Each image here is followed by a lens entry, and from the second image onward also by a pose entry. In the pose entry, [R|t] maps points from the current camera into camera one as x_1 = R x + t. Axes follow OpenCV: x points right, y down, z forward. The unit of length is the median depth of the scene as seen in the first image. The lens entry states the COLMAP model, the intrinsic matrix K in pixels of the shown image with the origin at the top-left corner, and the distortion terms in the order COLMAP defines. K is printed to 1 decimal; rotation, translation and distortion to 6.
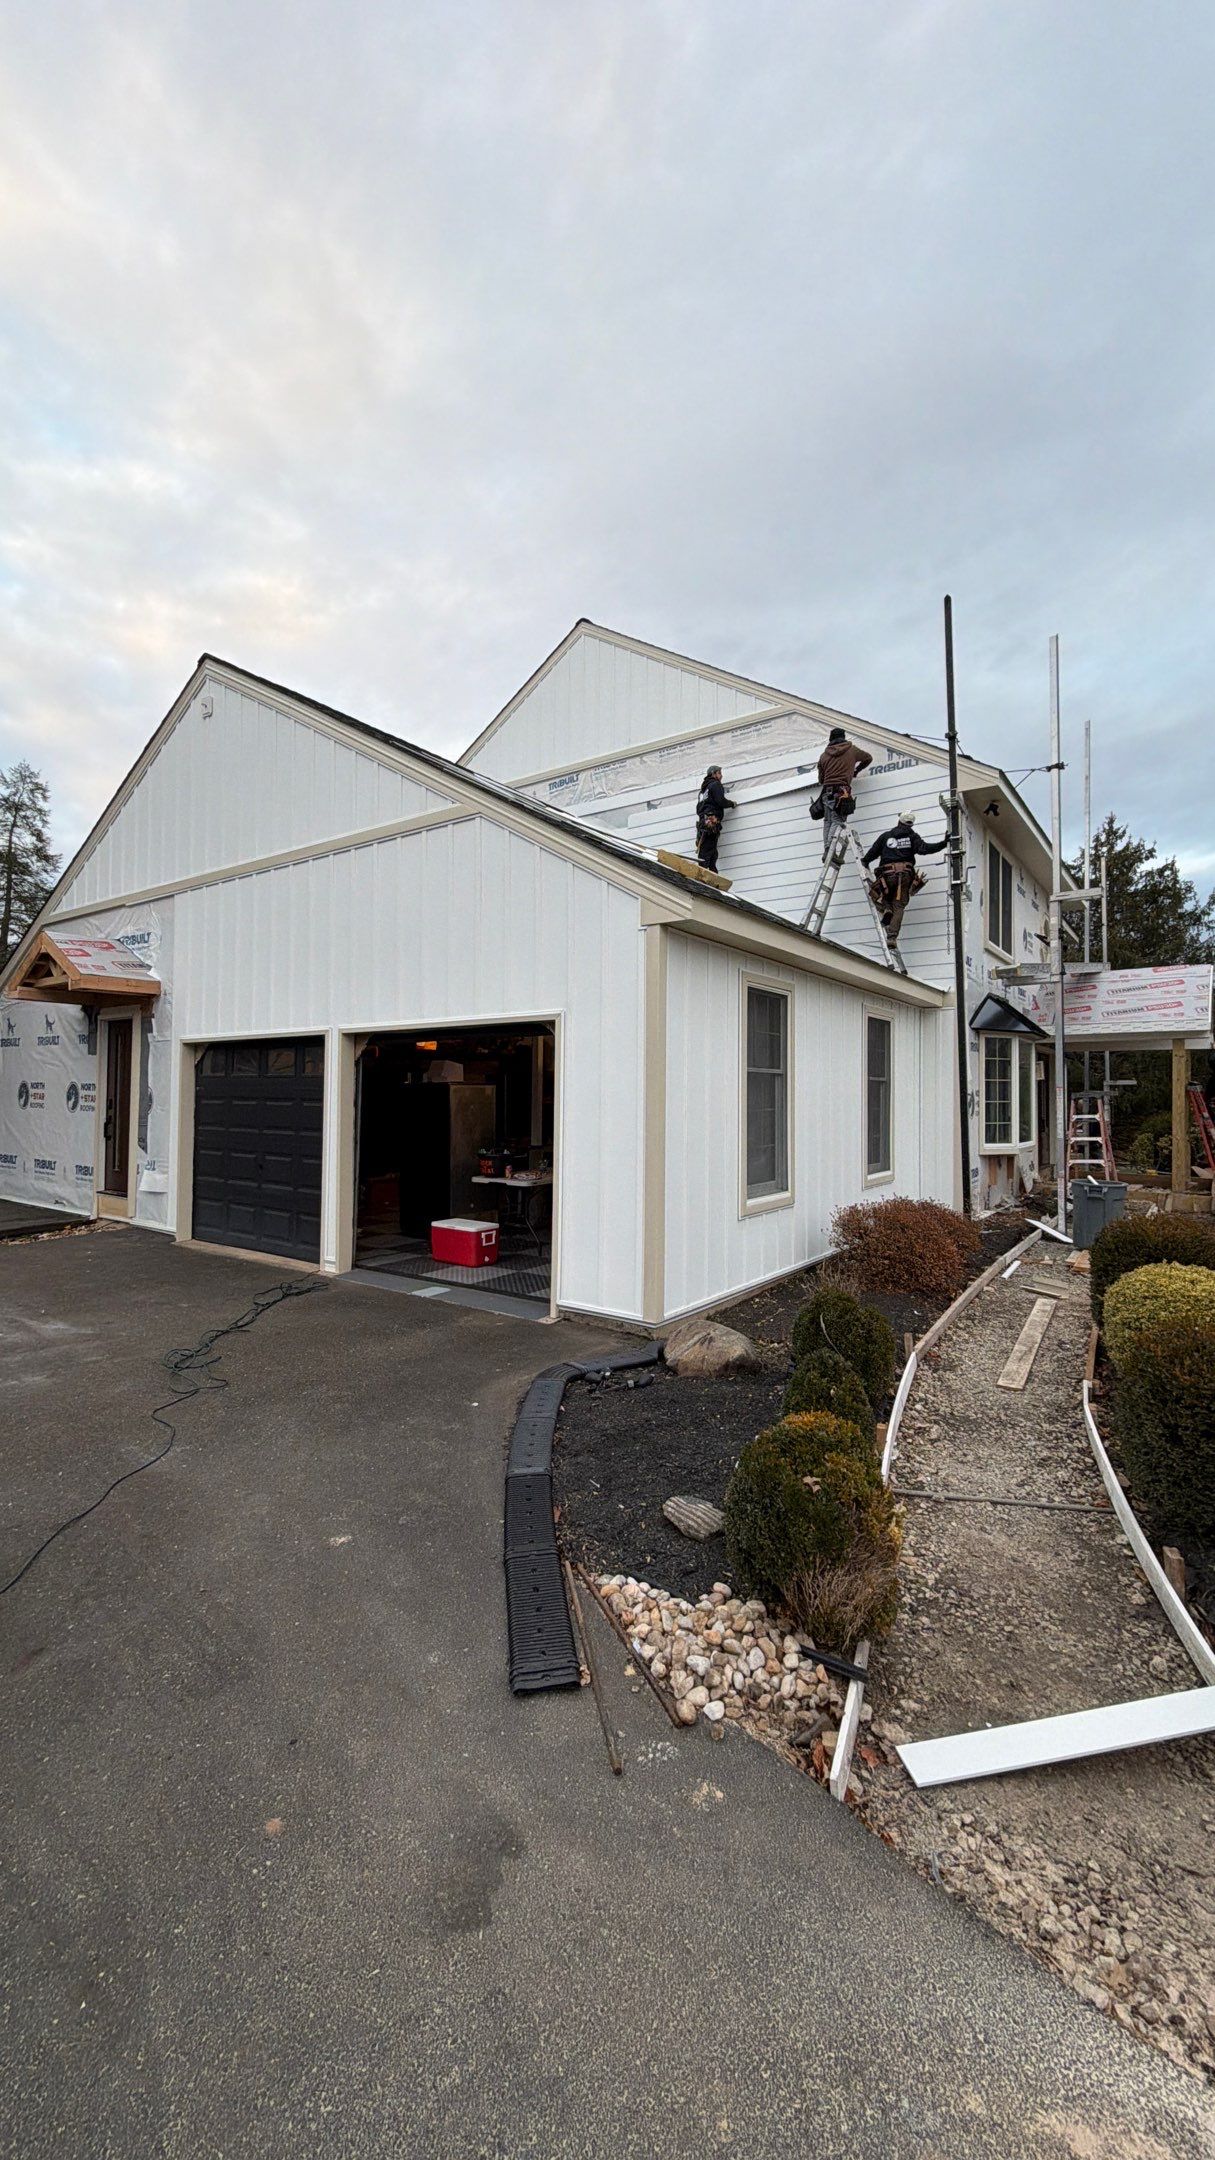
lens RADIAL K [[872.1, 0, 600.5], [0, 872.1, 1078.5], [0, 0, 1]] dist [0.002780, 0.000080]
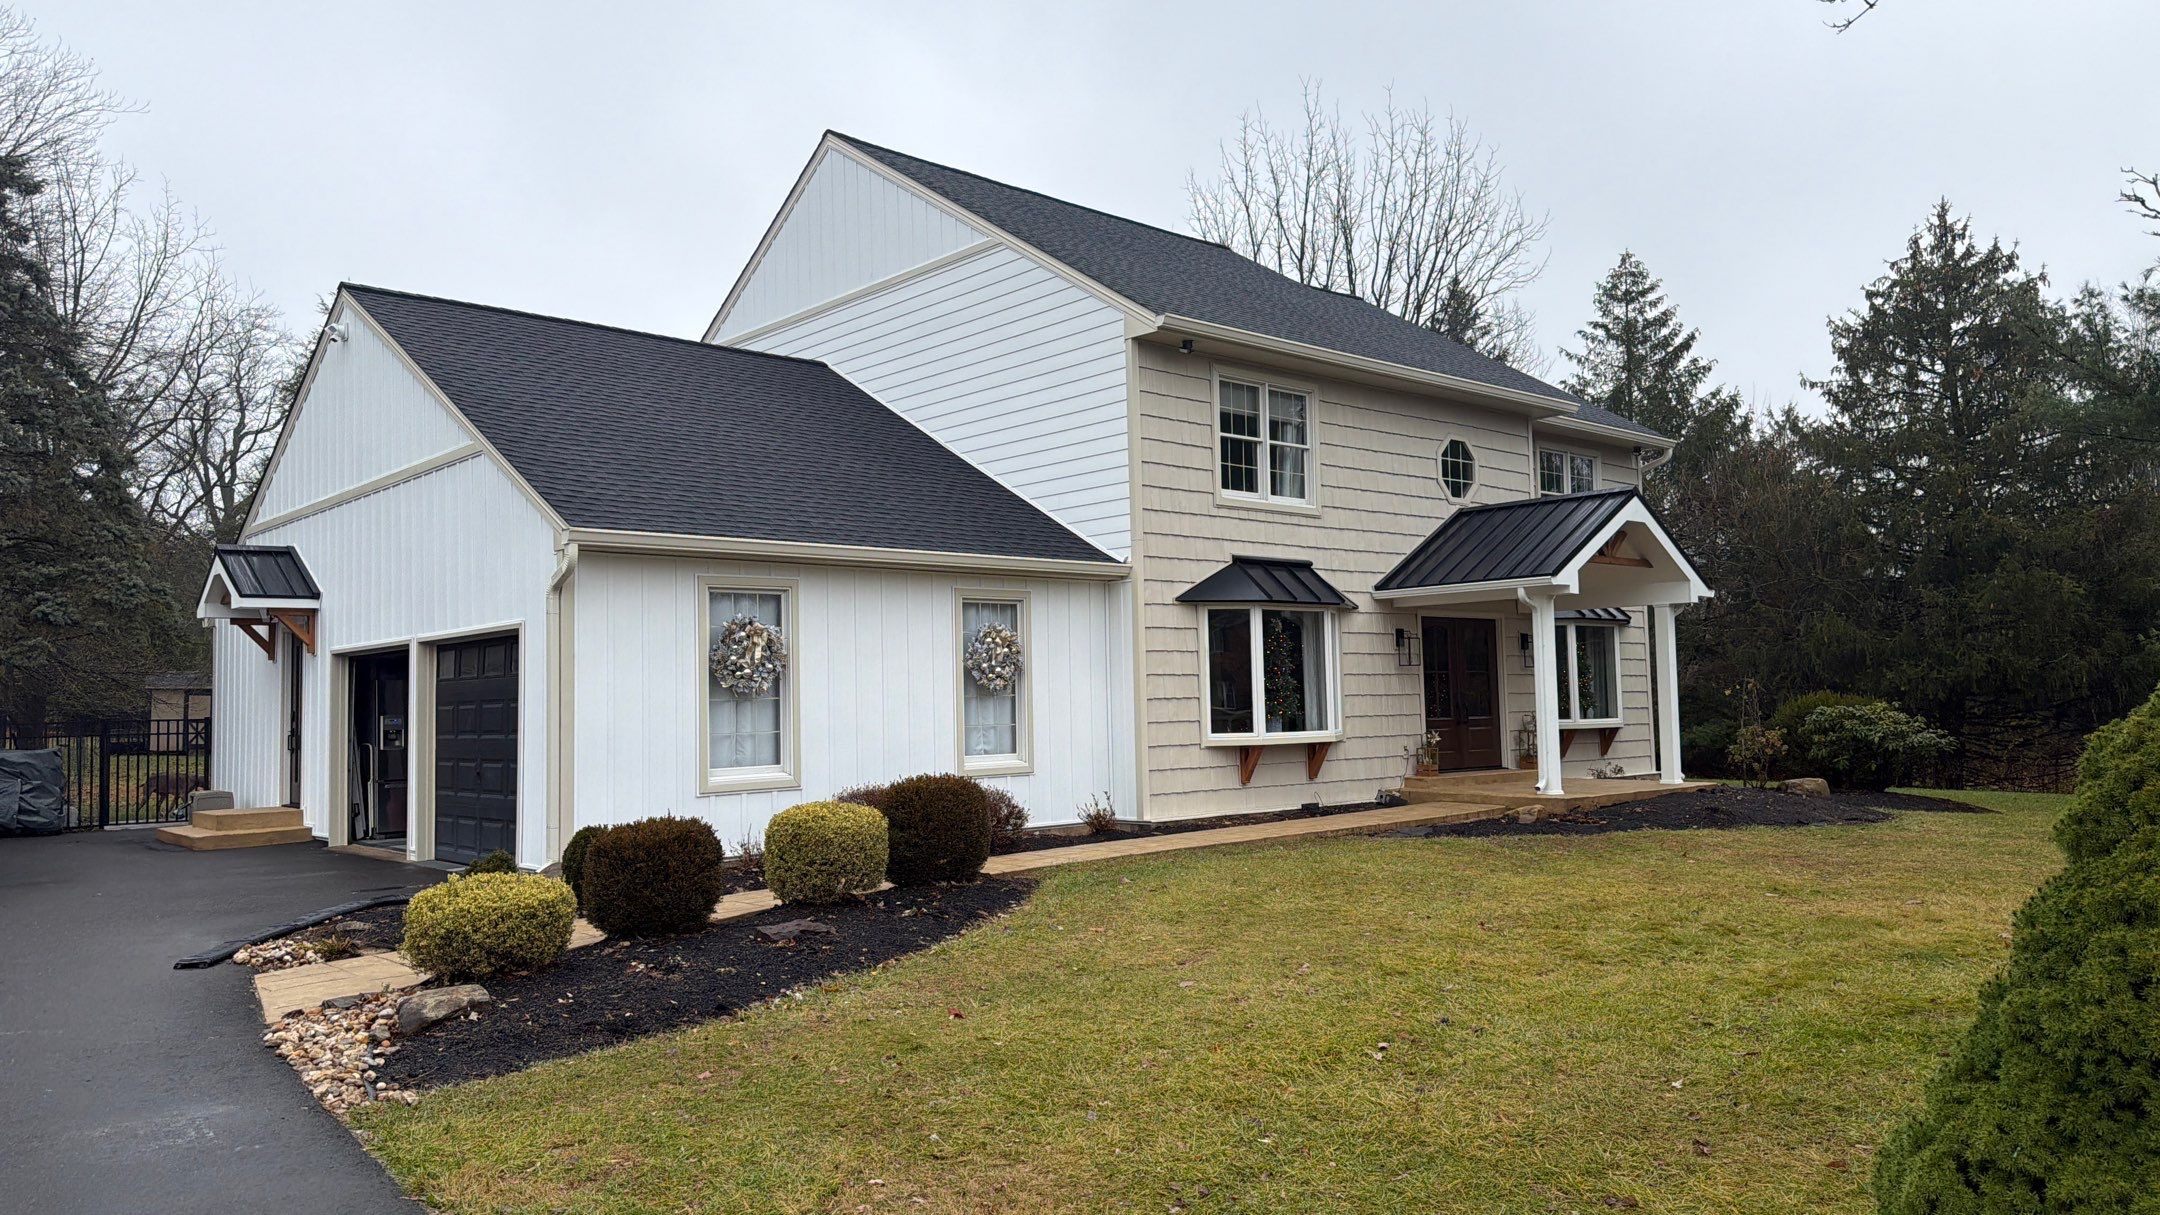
lens RADIAL K [[1577.0, 0, 1088.9], [0, 1577.0, 600.3], [0, 0, 1]] dist [0.035674, 0.002378]
pose [[0.979455, -0.040497, -0.197553, 0.513427], [0.032109, 0.998449, -0.045479, 0.008619], [0.199088, 0.038201, 0.979237, -0.441557]]
